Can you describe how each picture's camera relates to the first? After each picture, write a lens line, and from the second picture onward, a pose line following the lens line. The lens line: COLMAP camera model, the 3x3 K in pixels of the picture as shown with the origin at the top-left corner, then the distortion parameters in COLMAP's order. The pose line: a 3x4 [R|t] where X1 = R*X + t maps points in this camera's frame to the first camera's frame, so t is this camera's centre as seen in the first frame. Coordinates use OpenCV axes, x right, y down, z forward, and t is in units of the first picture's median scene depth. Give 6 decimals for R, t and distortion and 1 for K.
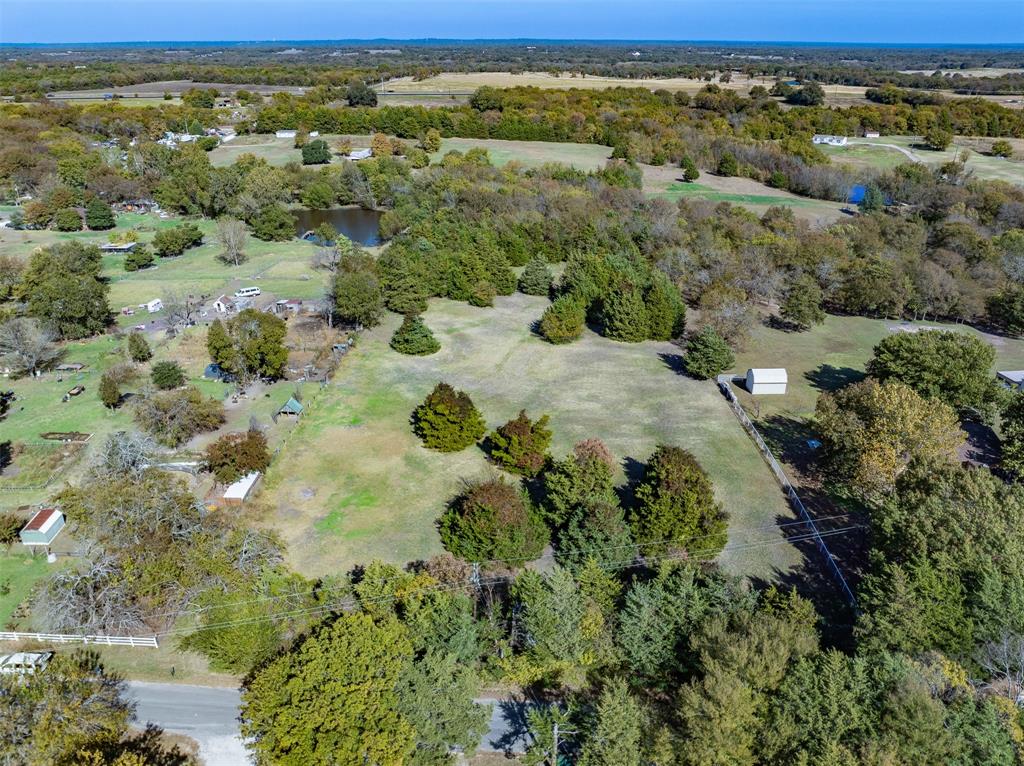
lens RADIAL K [[712.5, 0, 510.9], [0, 712.5, 384.5], [0, 0, 1]] dist [-0.021194, -0.001769]
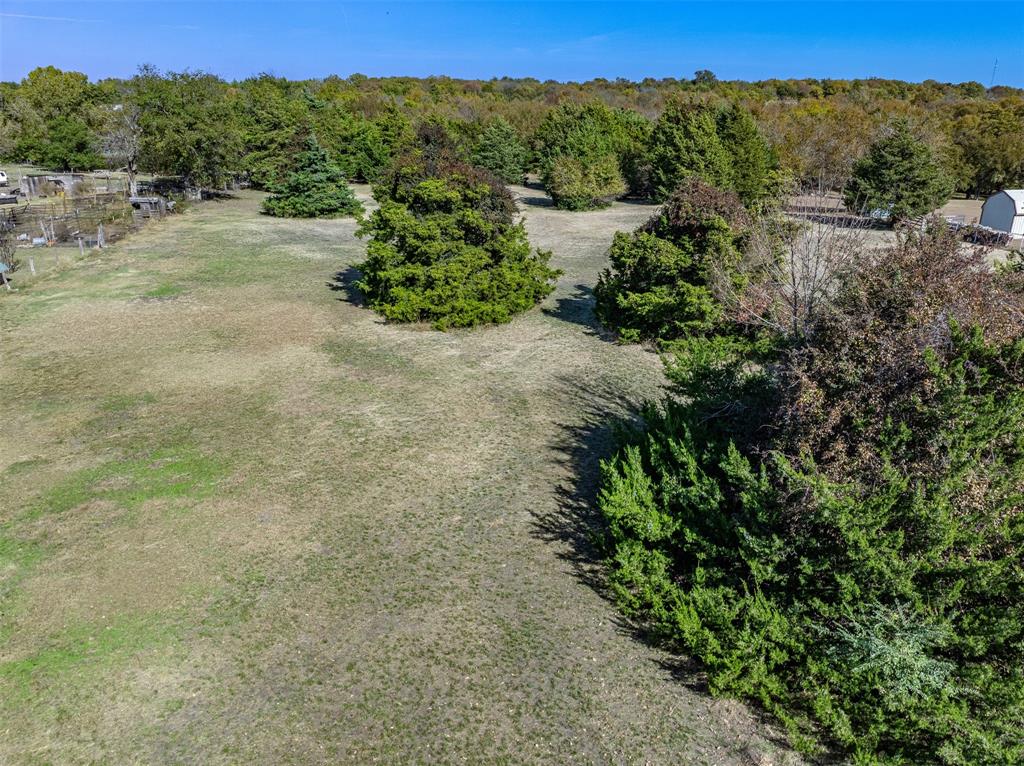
lens RADIAL K [[712.5, 0, 513.4], [0, 712.5, 380.8], [0, 0, 1]] dist [-0.021194, -0.001769]
pose [[0.982847, -0.064429, 0.172804, -0.124010], [0.075089, 0.995610, -0.055870, 0.138573], [-0.168446, 0.067887, 0.983370, 0.691826]]
